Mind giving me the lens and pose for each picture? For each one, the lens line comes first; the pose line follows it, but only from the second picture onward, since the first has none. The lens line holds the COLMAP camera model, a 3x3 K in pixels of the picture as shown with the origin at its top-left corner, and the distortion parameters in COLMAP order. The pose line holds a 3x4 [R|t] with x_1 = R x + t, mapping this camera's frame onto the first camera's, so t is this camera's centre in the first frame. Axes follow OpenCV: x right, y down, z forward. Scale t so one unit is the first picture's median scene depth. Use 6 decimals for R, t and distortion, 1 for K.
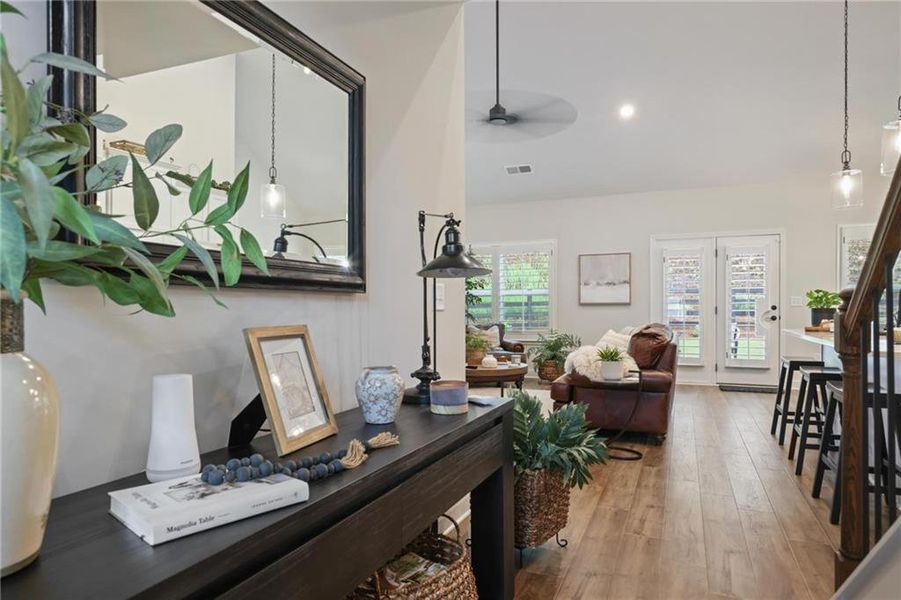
lens RADIAL K [[544.0, 0, 452.8], [0, 544.0, 304.6], [0, 0, 1]] dist [-0.000017, 0.000023]
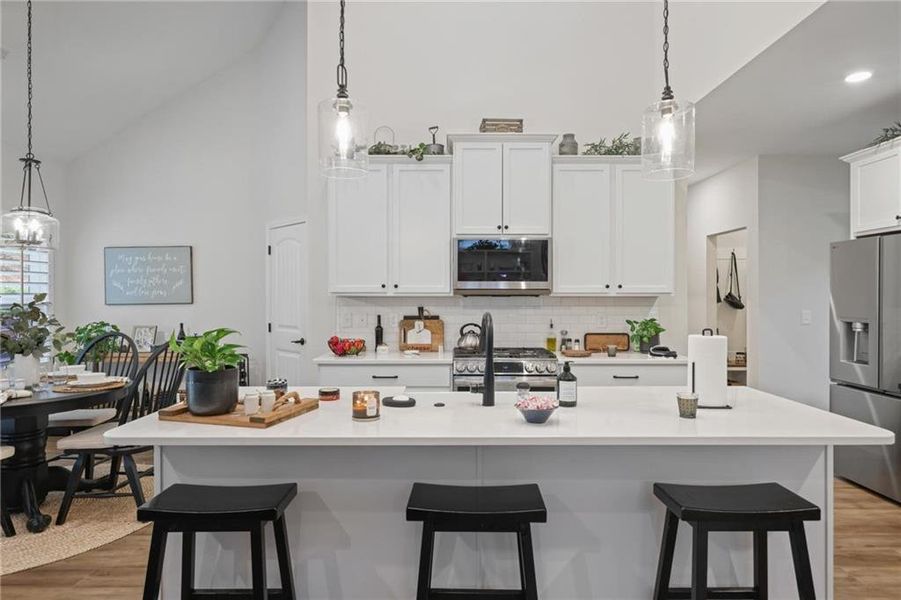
lens RADIAL K [[530.3, 0, 451.4], [0, 530.3, 295.9], [0, 0, 1]] dist [0.001592, -0.000386]
pose [[-0.395486, -0.000046, 0.918472, 0.192641], [0.002062, 0.999997, 0.000938, -0.054430], [-0.918470, 0.002265, -0.395484, 0.978033]]
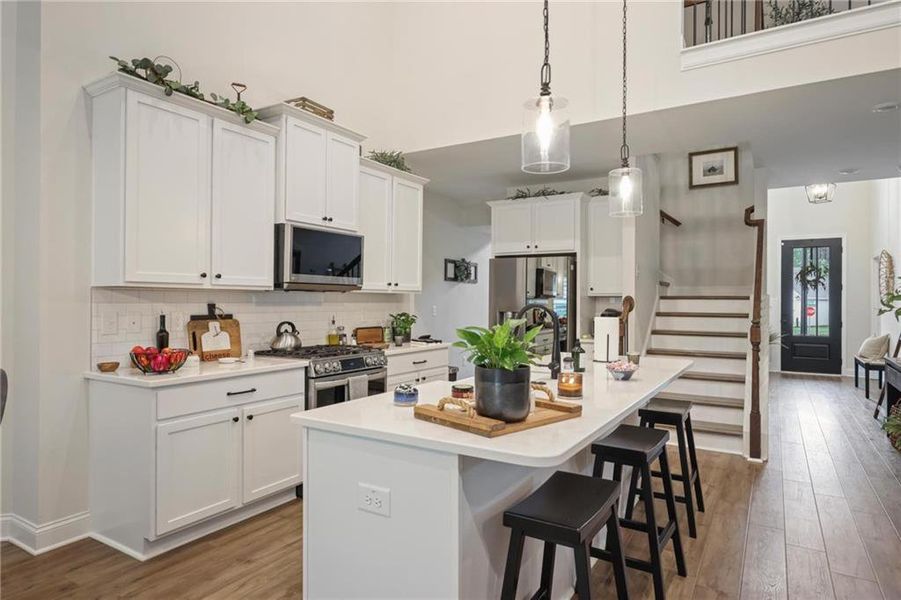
lens RADIAL K [[530.3, 0, 451.4], [0, 530.3, 295.9], [0, 0, 1]] dist [0.001592, -0.000386]
pose [[-0.989472, -0.003332, 0.144685, 0.659842], [-0.004296, 0.999971, -0.006351, -0.041066], [-0.144659, -0.006906, -0.989457, 1.358208]]
